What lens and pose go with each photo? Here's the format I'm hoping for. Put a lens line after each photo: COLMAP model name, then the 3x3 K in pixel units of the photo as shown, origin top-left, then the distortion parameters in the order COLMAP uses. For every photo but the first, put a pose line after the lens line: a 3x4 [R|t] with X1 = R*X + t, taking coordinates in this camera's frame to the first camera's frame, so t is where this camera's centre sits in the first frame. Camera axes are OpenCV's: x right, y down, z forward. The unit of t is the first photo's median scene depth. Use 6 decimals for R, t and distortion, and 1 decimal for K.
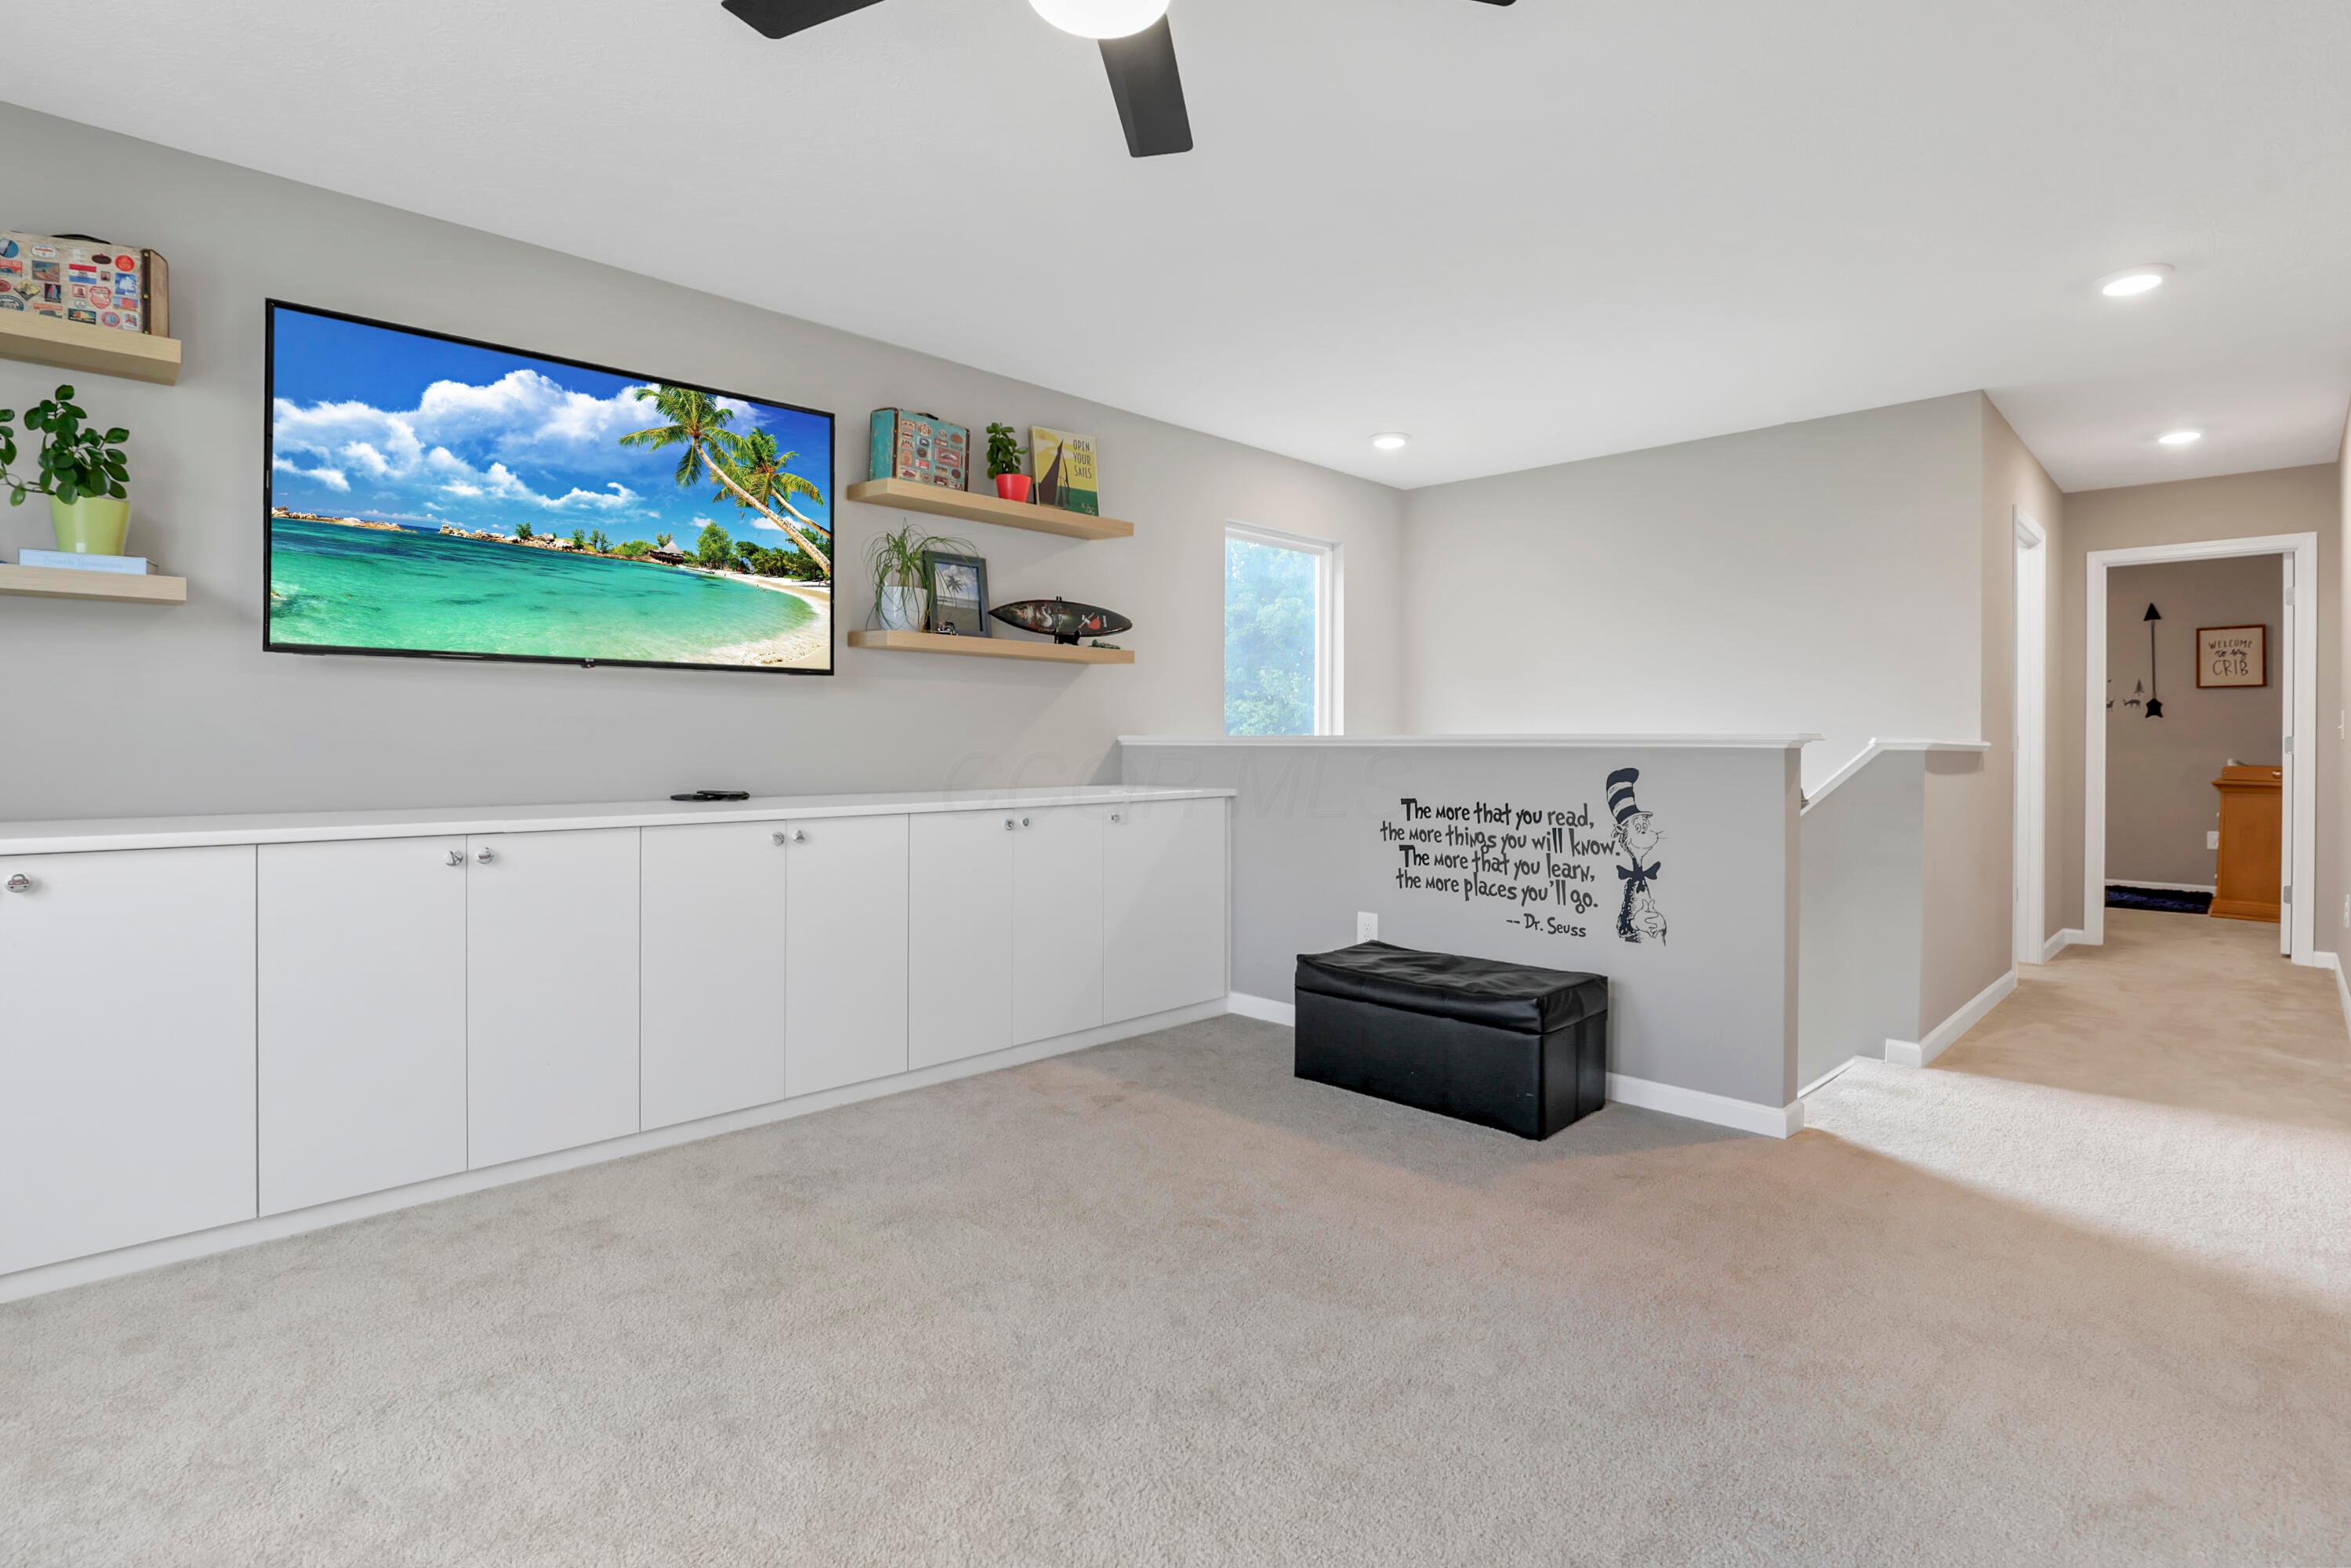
lens RADIAL K [[1089.8, 0, 1177.1], [0, 1089.8, 769.2], [0, 0, 1]] dist [-0.034250, 0.005505]
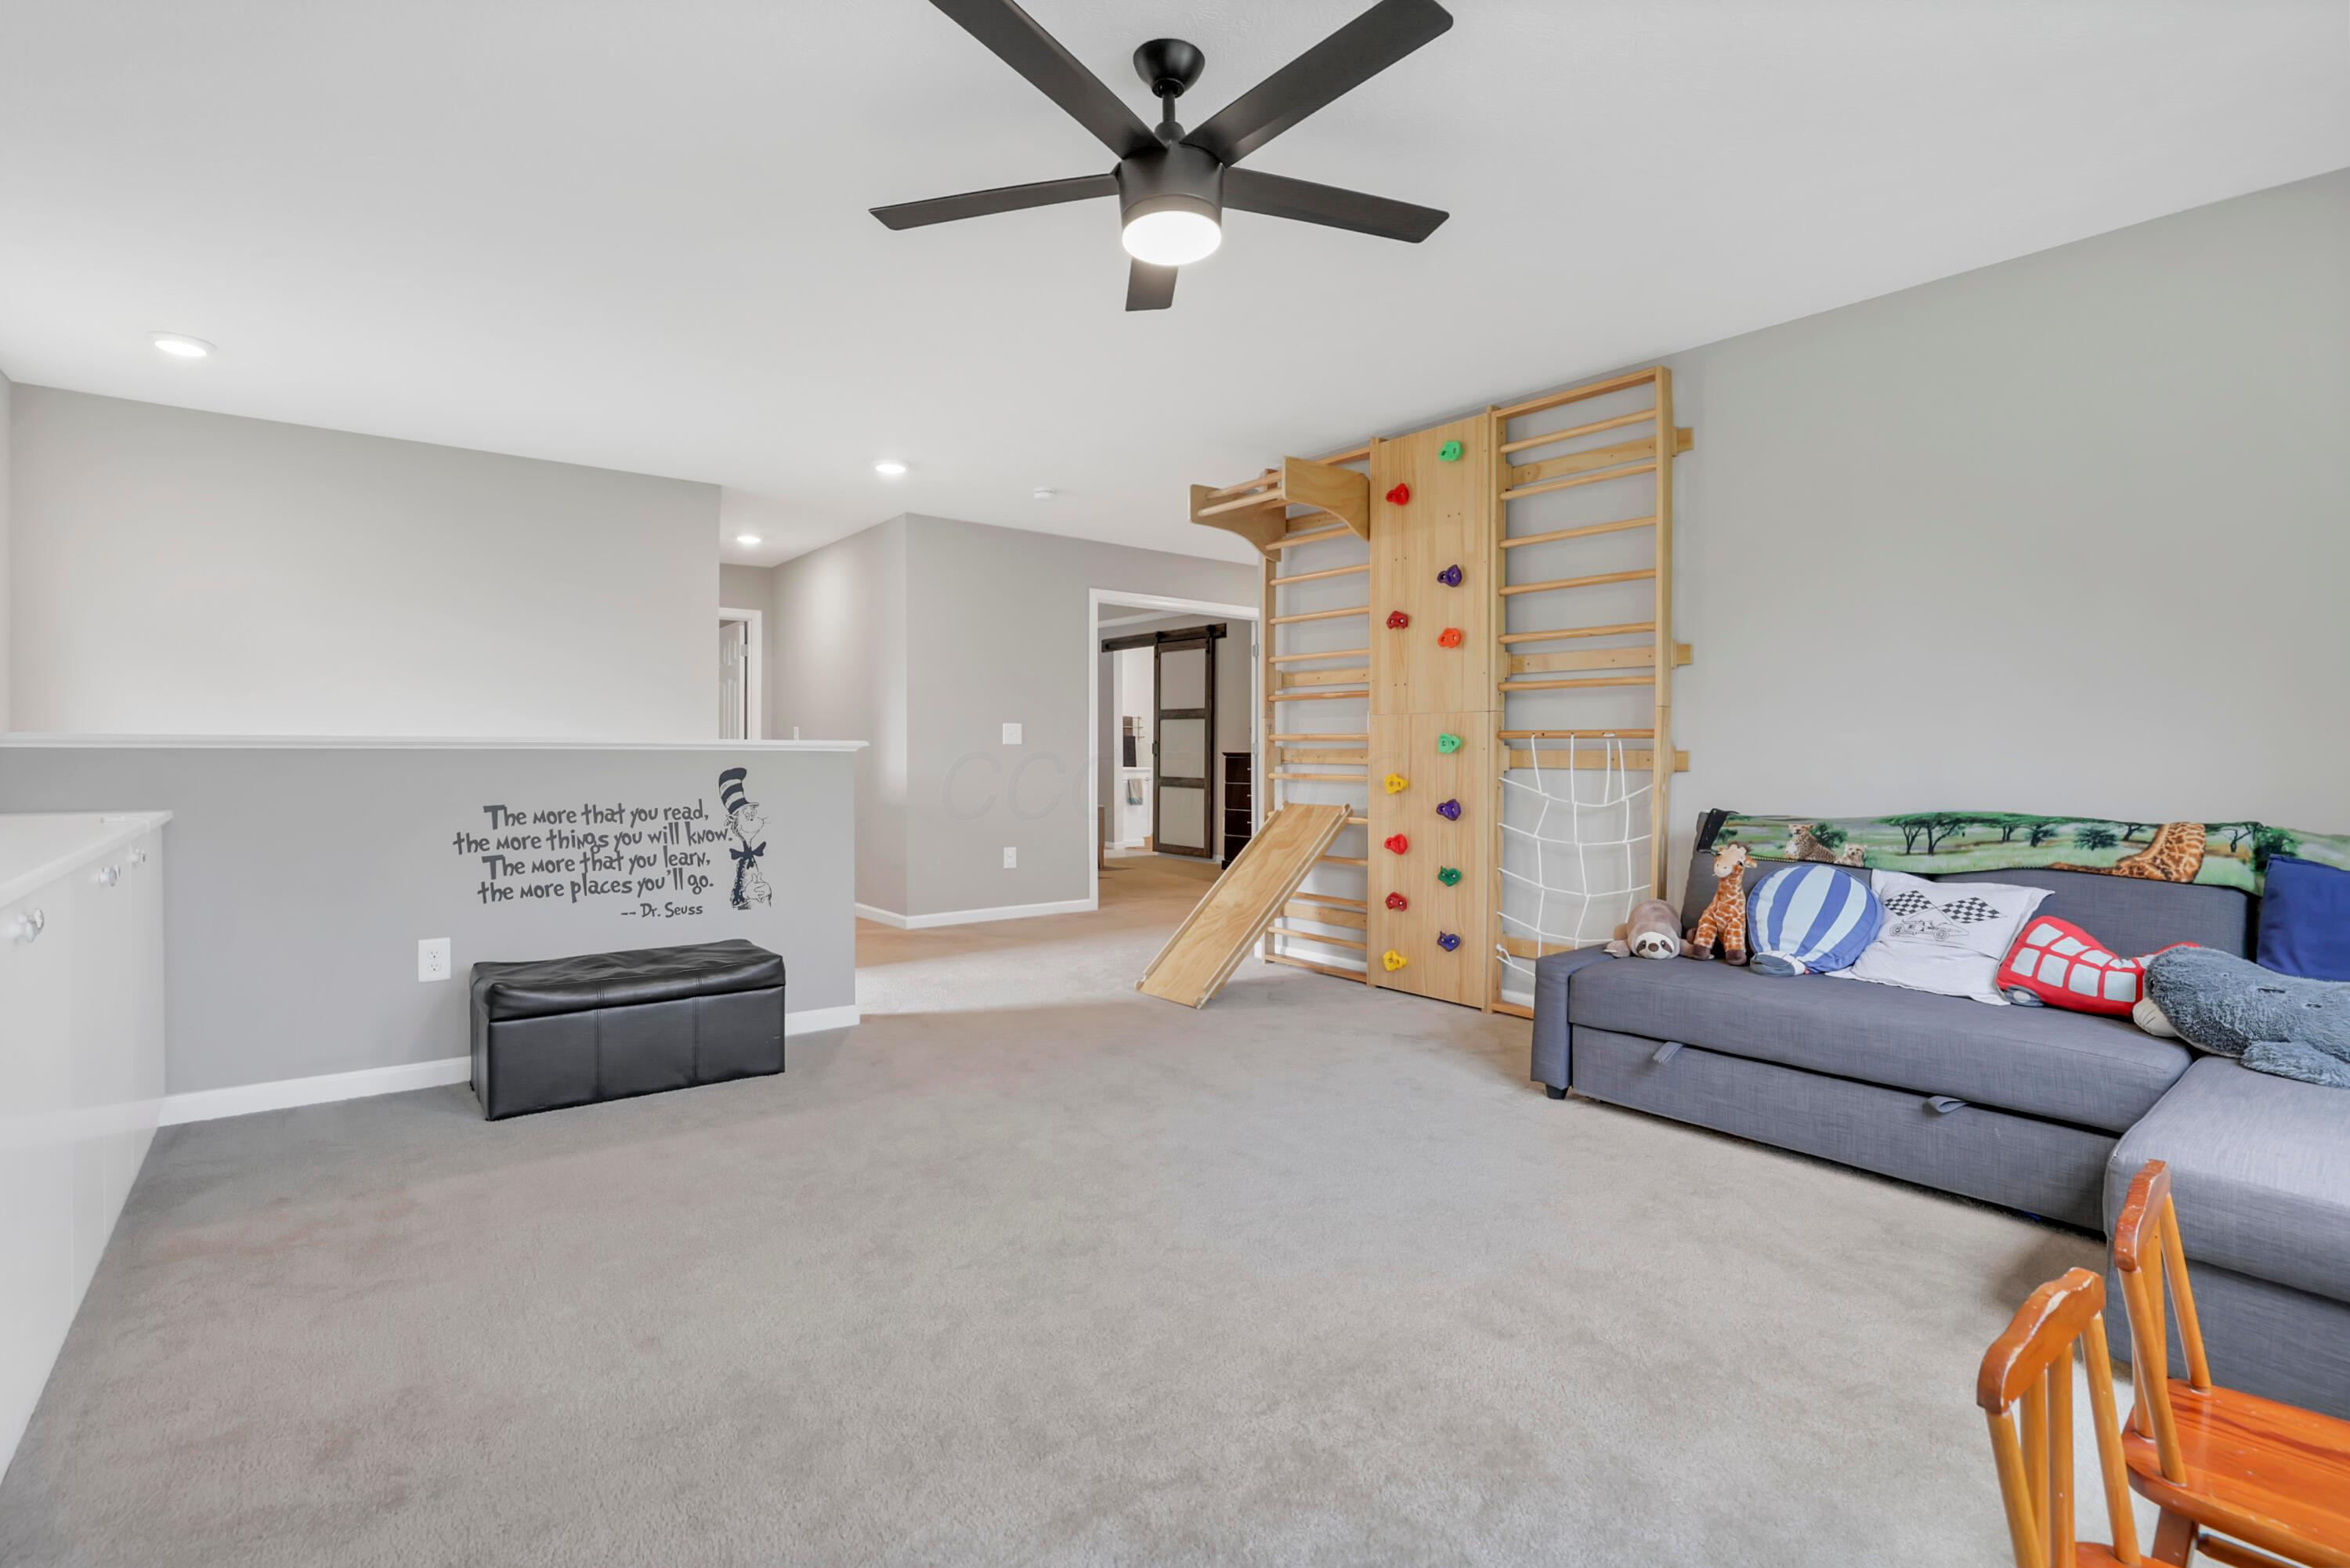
lens RADIAL K [[1089.2, 0, 1183.1], [0, 1089.2, 777.7], [0, 0, 1]] dist [-0.034250, 0.005505]
pose [[0.126418, -0.026024, 0.991636, -0.733226], [0.014452, 0.999598, 0.024391, -0.012495], [-0.991872, 0.011248, 0.126744, 0.352156]]
